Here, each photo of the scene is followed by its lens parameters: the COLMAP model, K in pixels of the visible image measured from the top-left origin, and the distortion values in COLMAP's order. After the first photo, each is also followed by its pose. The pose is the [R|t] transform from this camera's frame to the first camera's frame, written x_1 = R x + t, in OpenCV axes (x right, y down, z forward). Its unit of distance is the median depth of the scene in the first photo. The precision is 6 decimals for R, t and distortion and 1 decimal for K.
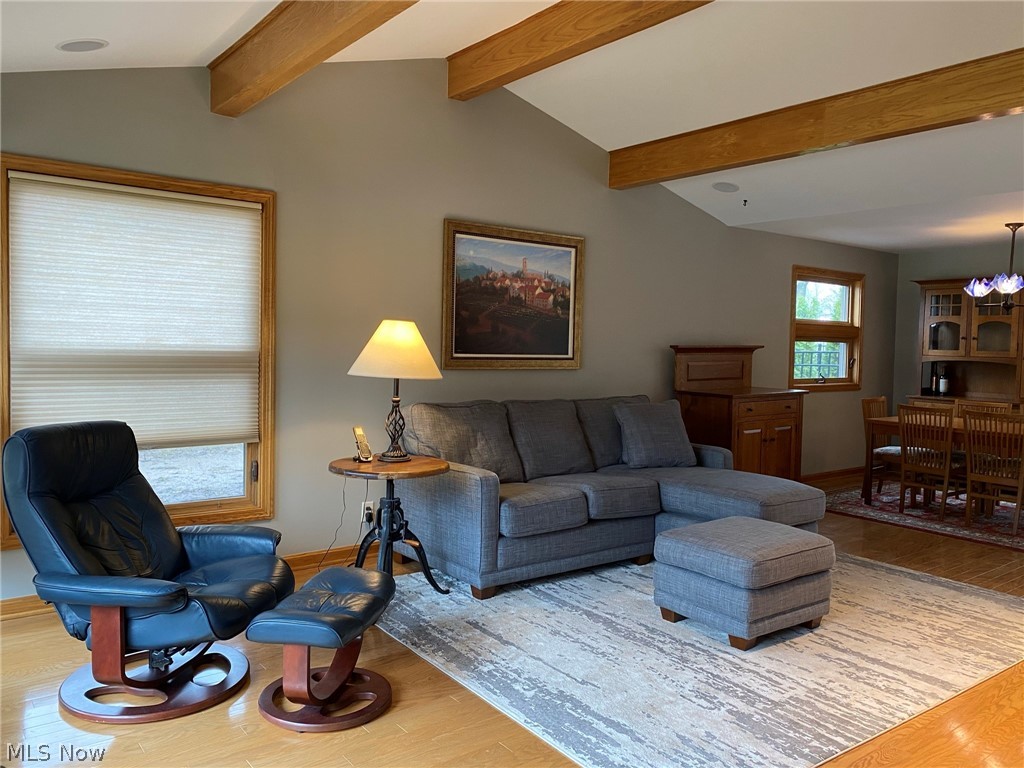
lens RADIAL K [[773.4, 0, 513.9], [0, 773.4, 380.3], [0, 0, 1]] dist [0.008709, 0.000528]
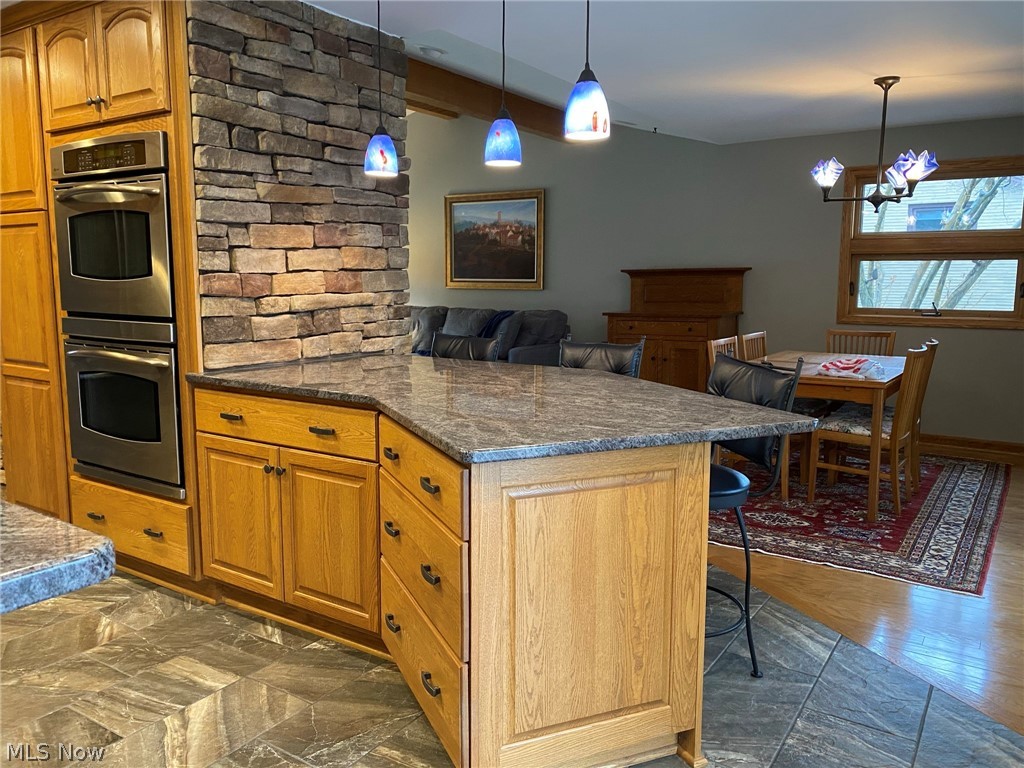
lens RADIAL K [[786.9, 0, 513.1], [0, 786.9, 377.8], [0, 0, 1]] dist [0.022196, 0.000233]
pose [[0.326731, 0.102108, -0.939585, 1.132614], [-0.044013, 0.994712, 0.092793, 0.010497], [0.944092, 0.011036, 0.329498, 0.426148]]
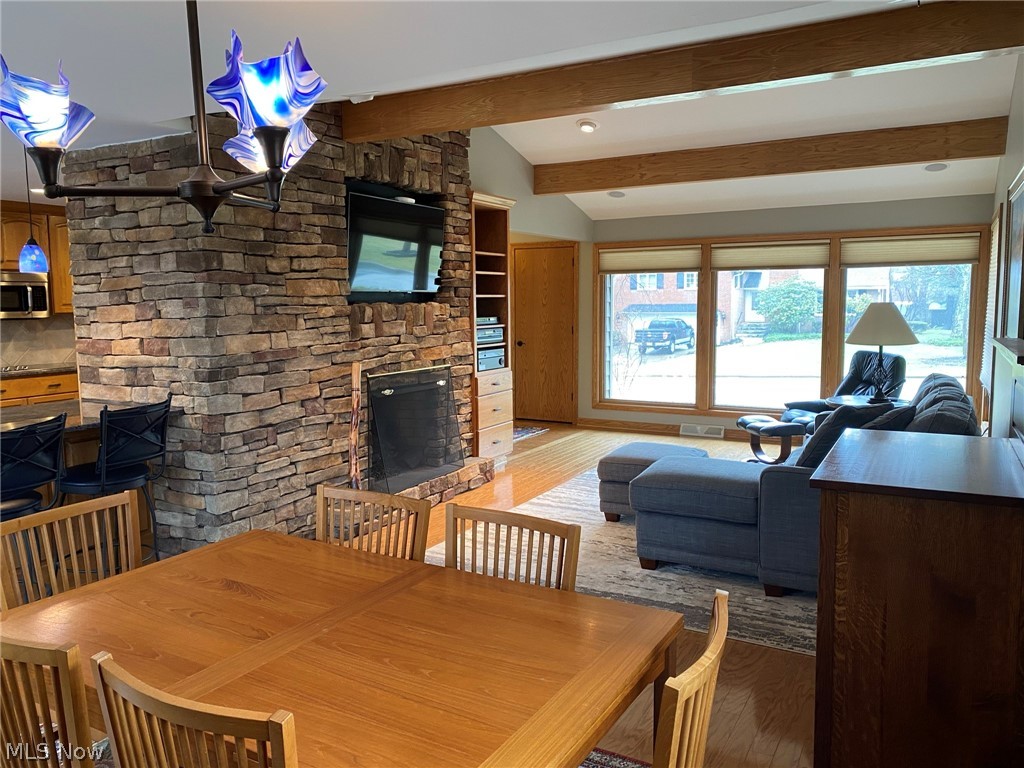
lens RADIAL K [[786.9, 0, 513.1], [0, 786.9, 377.8], [0, 0, 1]] dist [0.022196, 0.000233]
pose [[-0.918037, 0.031159, -0.395268, 0.578355], [-0.026762, 0.989764, 0.140180, -0.075432], [0.395590, 0.139269, -0.907807, 1.221906]]
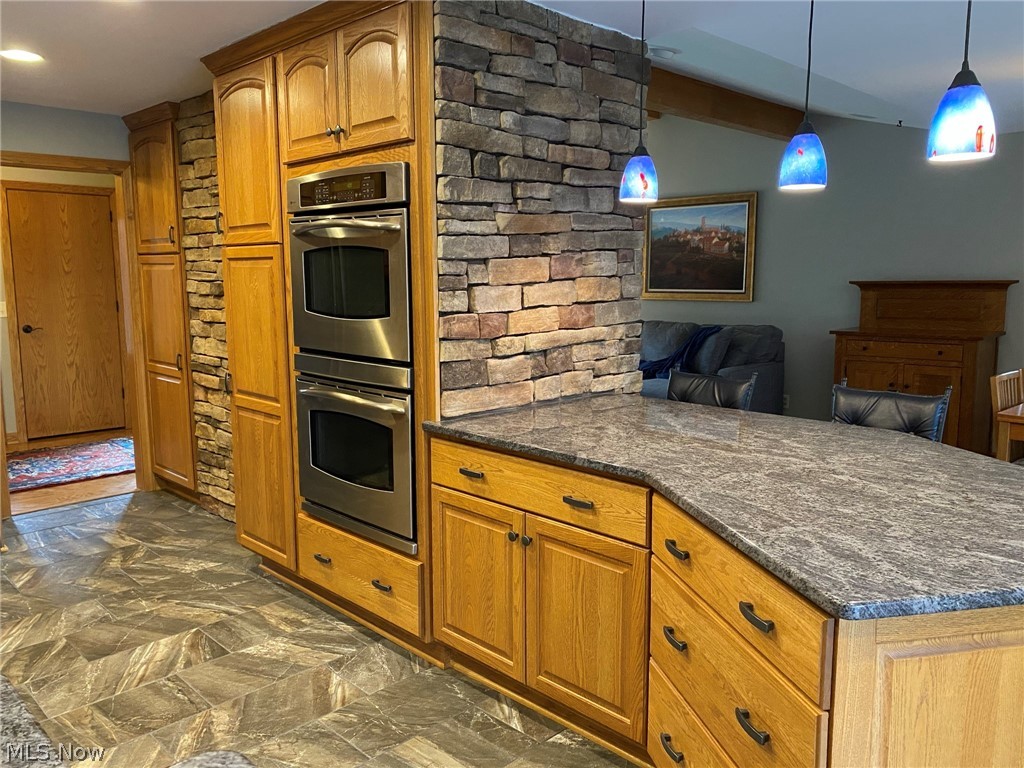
lens RADIAL K [[784.9, 0, 507.8], [0, 784.9, 381.6], [0, 0, 1]] dist [0.070958, -0.062292]
pose [[0.125988, 0.118764, -0.984897, 1.063130], [-0.044026, 0.992499, 0.114049, -0.012810], [0.991054, 0.028992, 0.130272, 0.388877]]
